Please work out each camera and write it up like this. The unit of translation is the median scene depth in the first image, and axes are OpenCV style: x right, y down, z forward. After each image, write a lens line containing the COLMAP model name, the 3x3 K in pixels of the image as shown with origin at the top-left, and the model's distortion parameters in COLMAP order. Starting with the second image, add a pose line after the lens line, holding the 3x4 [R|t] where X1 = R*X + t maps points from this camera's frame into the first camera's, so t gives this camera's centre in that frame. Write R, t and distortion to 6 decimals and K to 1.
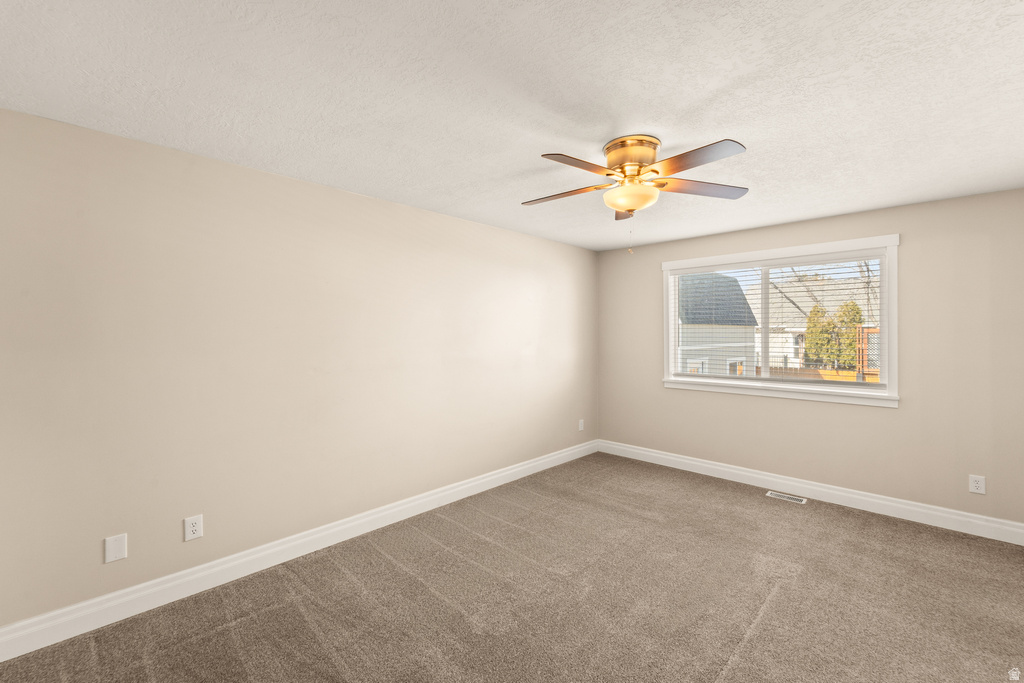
lens RADIAL K [[423.8, 0, 516.9], [0, 423.8, 336.7], [0, 0, 1]] dist [0.005828, -0.003080]
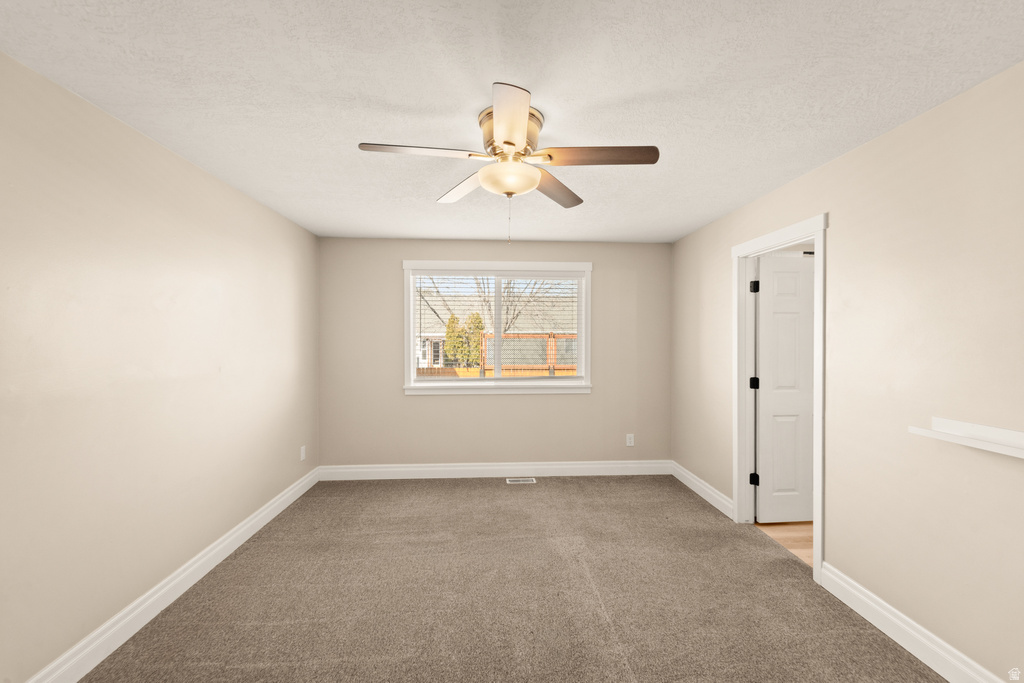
lens RADIAL K [[423.8, 0, 511.8], [0, 423.8, 342.5], [0, 0, 1]] dist [0.005828, -0.003080]
pose [[0.680531, -0.005520, 0.732698, -0.209266], [0.003045, 0.999984, 0.004705, 0.000850], [-0.732713, -0.000970, 0.680537, 0.234603]]
